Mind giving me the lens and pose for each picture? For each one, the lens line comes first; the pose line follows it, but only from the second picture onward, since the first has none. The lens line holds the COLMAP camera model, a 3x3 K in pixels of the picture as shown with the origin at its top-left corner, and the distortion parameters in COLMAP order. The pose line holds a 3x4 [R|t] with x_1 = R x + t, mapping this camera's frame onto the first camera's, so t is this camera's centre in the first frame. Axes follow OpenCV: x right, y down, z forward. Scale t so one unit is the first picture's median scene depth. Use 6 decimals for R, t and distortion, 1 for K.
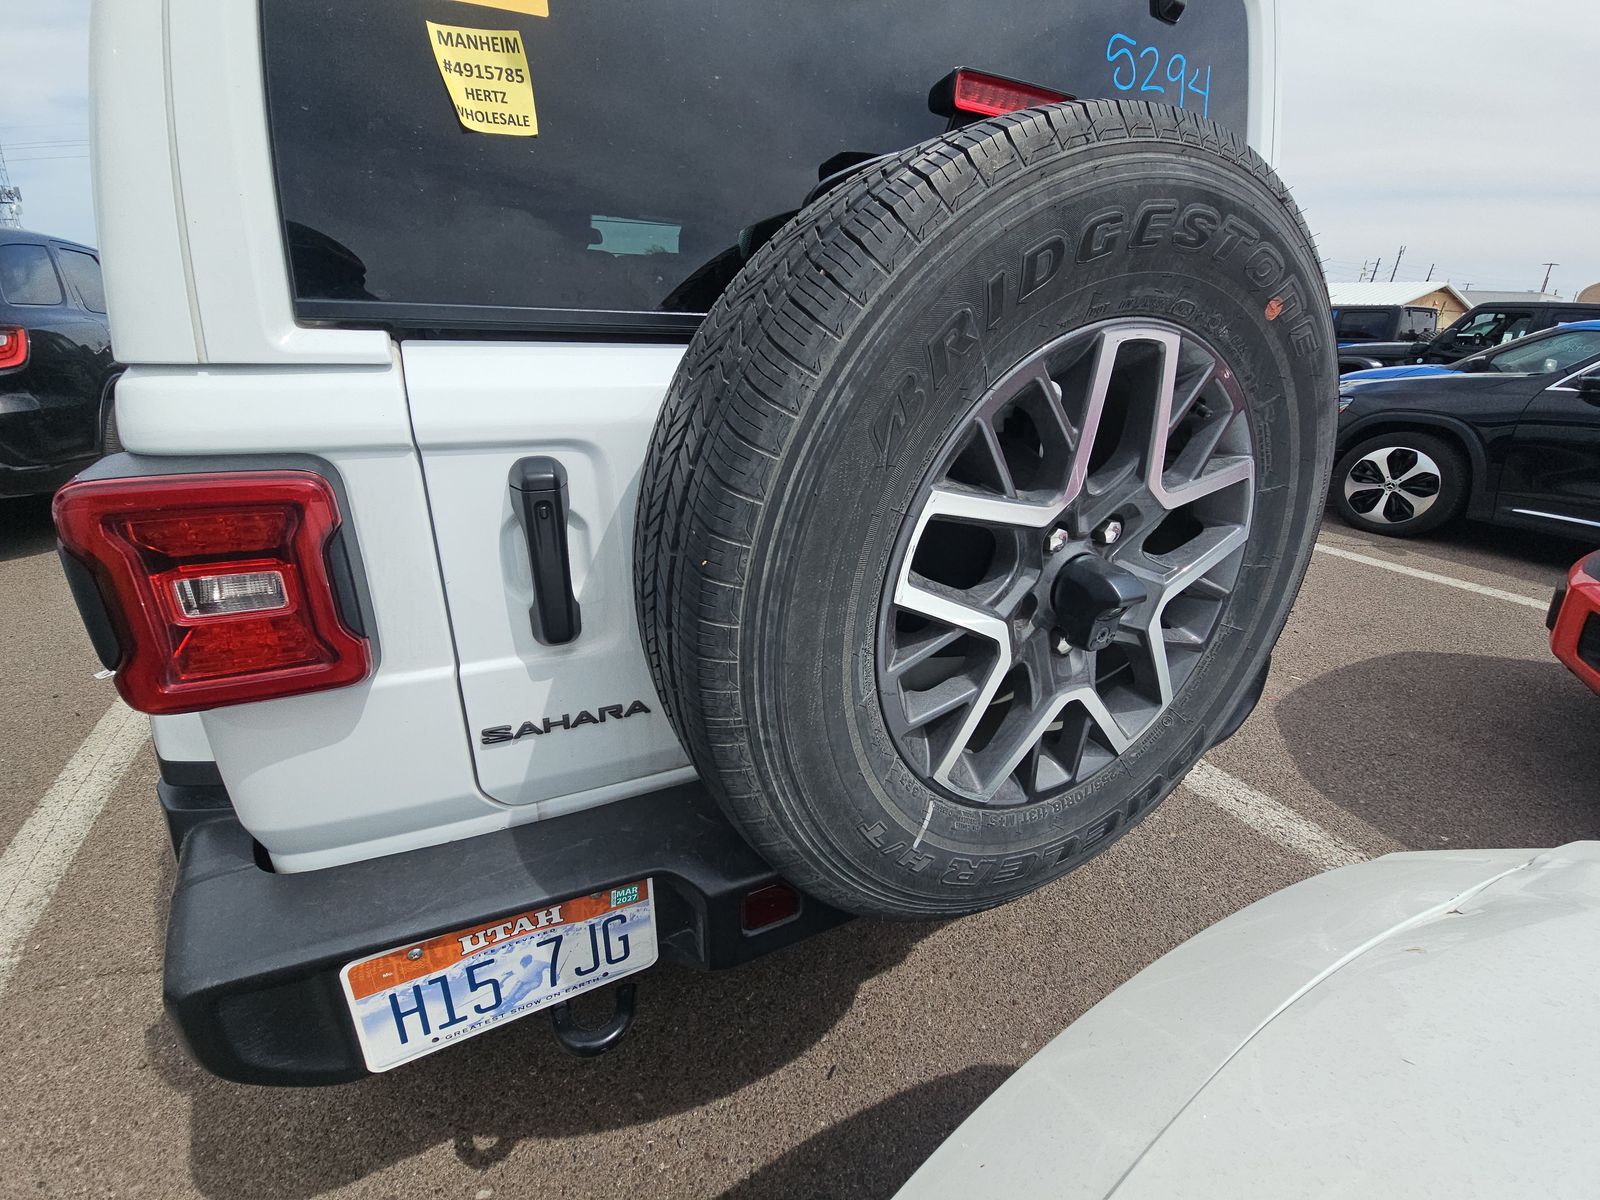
lens RADIAL K [[647.8, 0, 800.0], [0, 647.8, 600.0], [0, 0, 1]] dist [-0.002730, -0.000357]
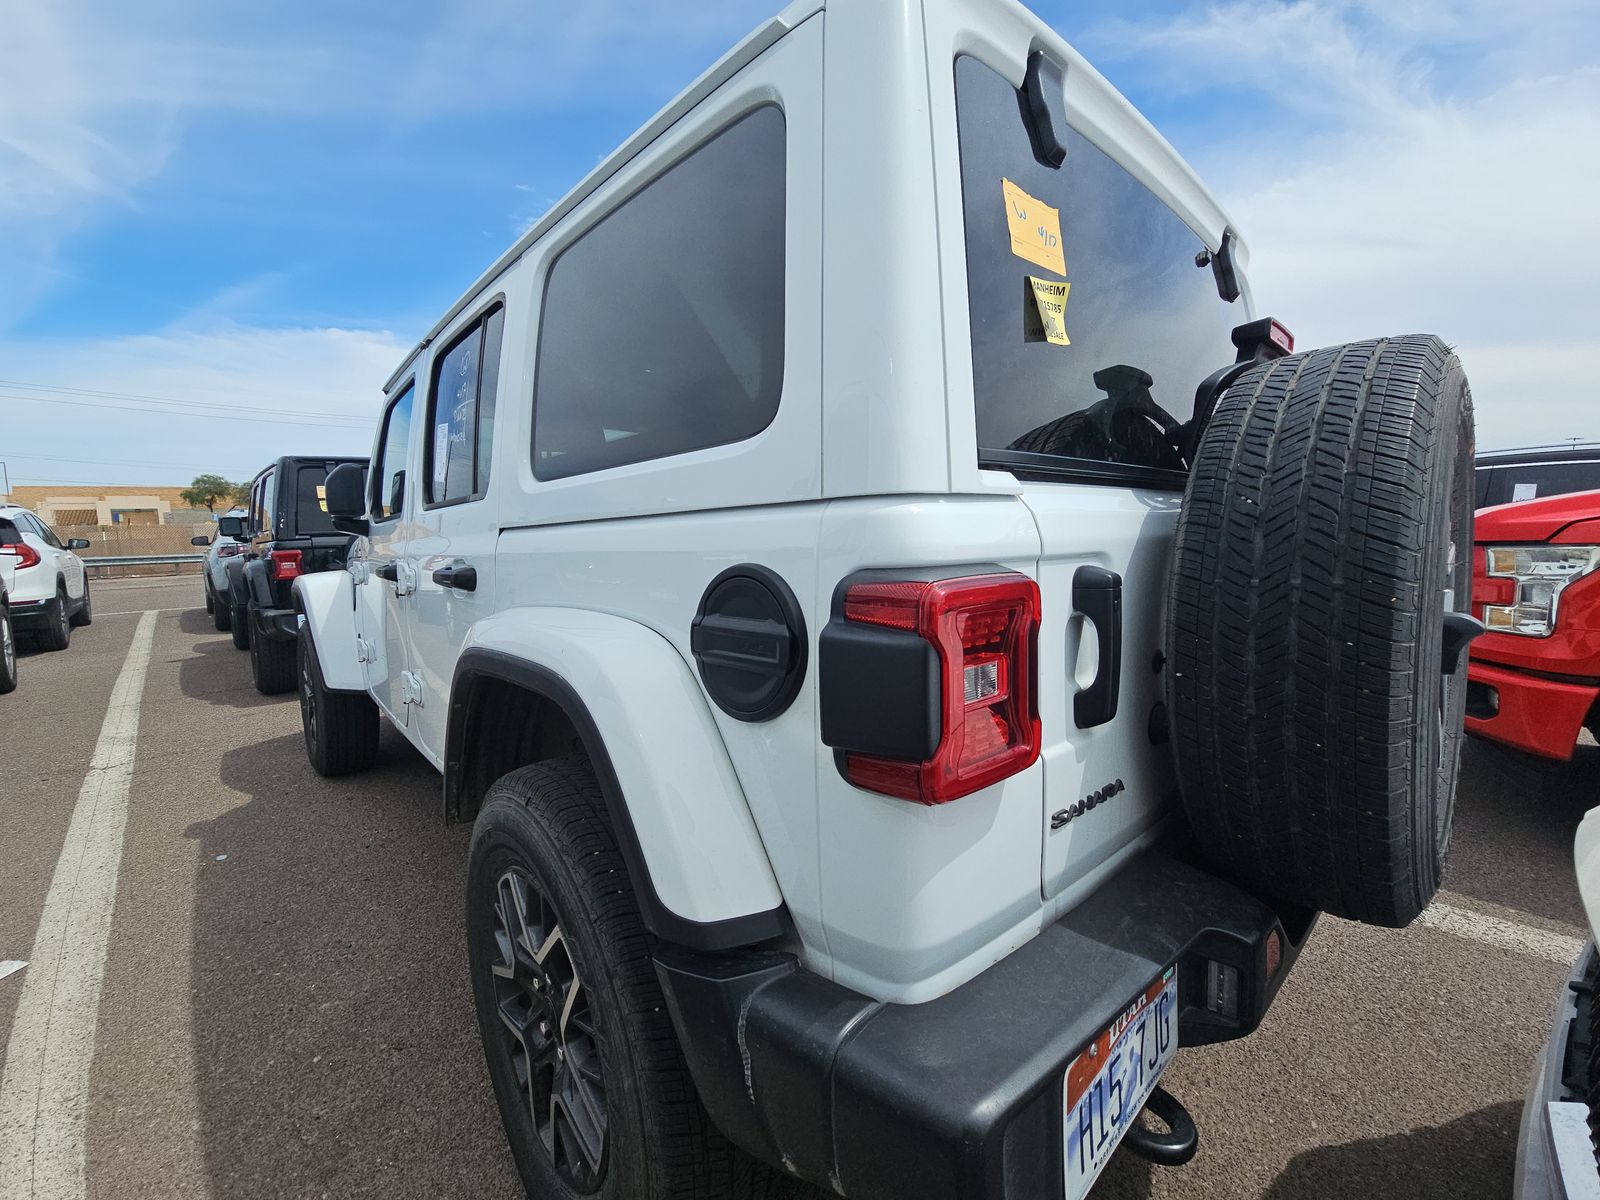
lens RADIAL K [[647.8, 0, 800.0], [0, 647.8, 600.0], [0, 0, 1]] dist [-0.002730, -0.000357]
pose [[0.965648, -0.072221, 0.249617, -1.315114], [0.140360, 0.953379, -0.267147, 0.102054], [-0.218686, 0.293006, 0.930765, -0.021563]]
